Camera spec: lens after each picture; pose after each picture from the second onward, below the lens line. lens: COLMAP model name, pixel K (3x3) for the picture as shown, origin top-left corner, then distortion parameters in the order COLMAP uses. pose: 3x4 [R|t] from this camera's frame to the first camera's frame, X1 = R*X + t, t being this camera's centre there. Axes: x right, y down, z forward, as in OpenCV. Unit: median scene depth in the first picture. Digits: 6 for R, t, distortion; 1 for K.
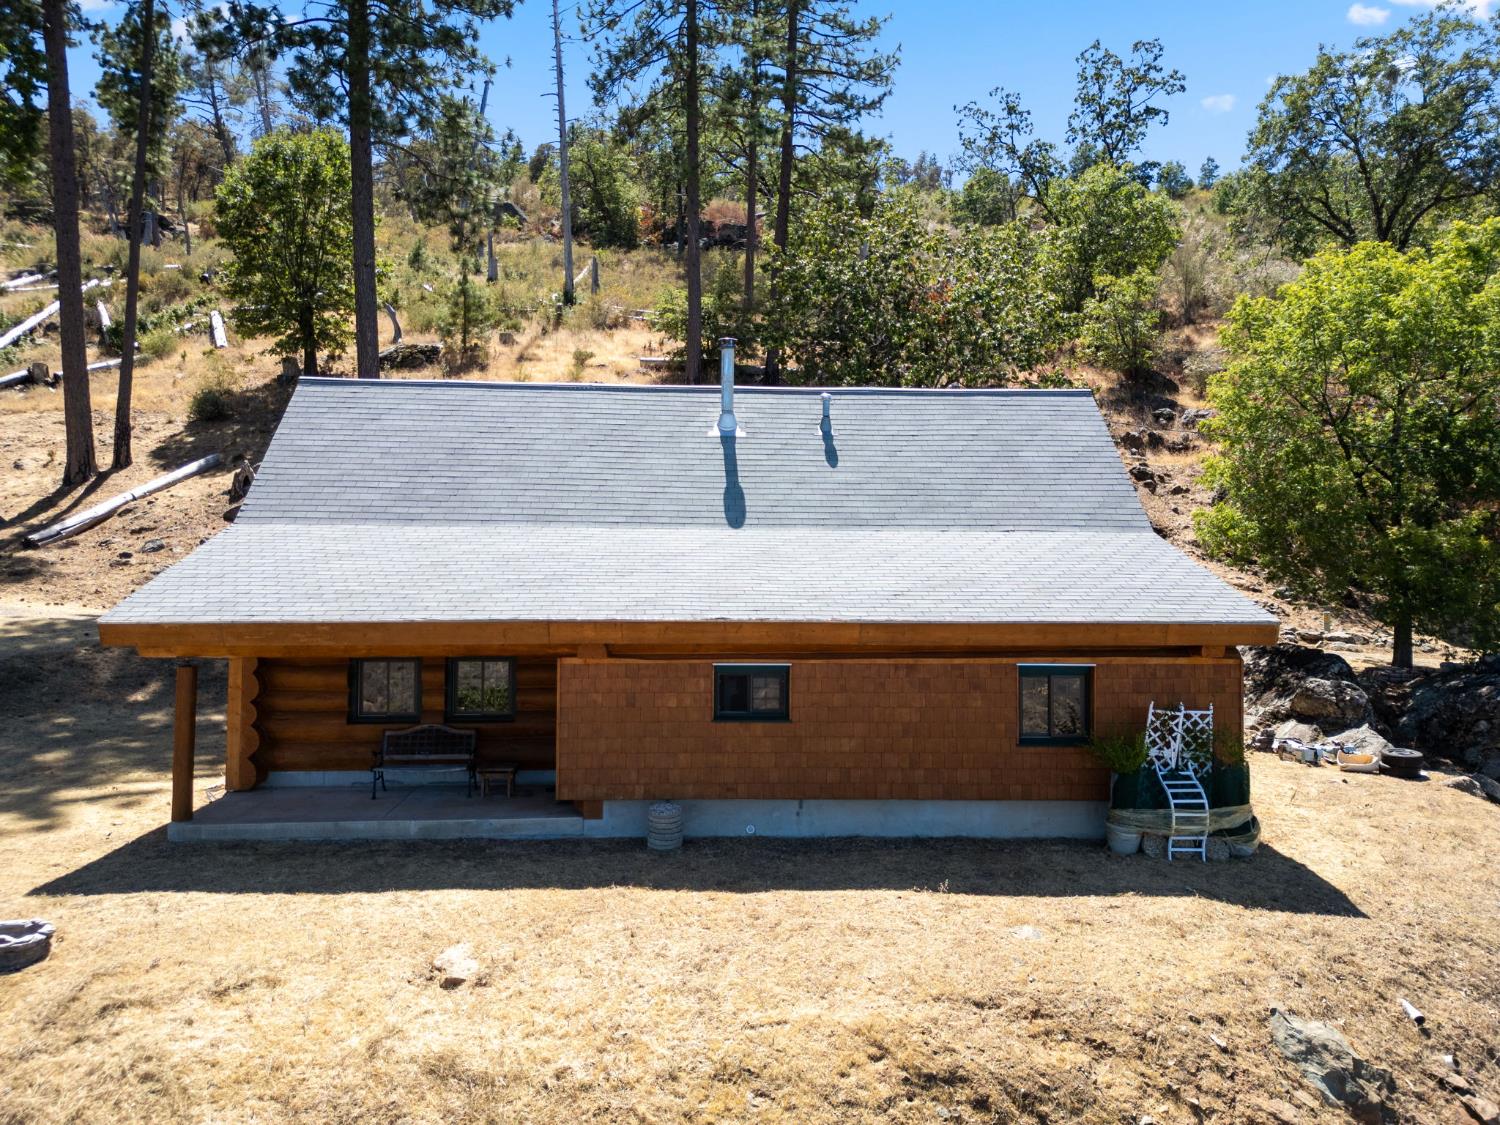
lens RADIAL K [[1064.8, 0, 750.0], [0, 1064.8, 560.9], [0, 0, 1]] dist [-0.004549, 0.001955]
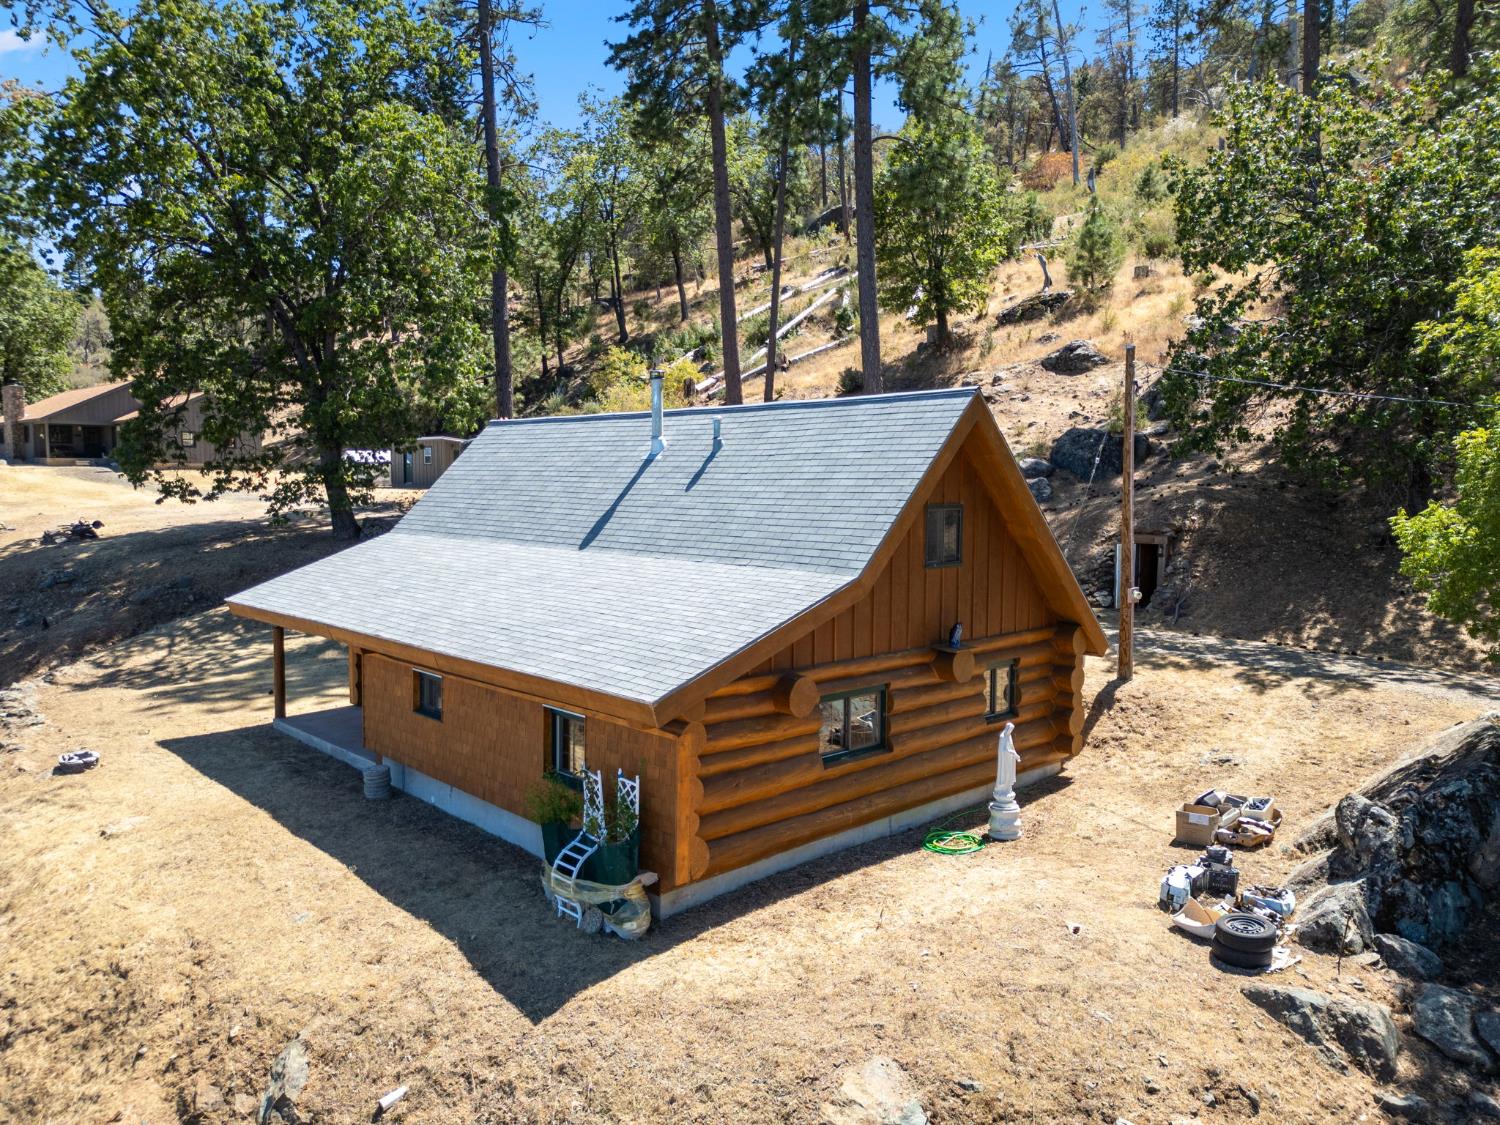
lens RADIAL K [[1064.8, 0, 750.3], [0, 1064.8, 563.2], [0, 0, 1]] dist [-0.004549, 0.001955]
pose [[0.642585, 0.047759, -0.764724, 1.213359], [0.018446, 0.996802, 0.077753, -0.126325], [0.765992, -0.064069, 0.639649, 0.484153]]
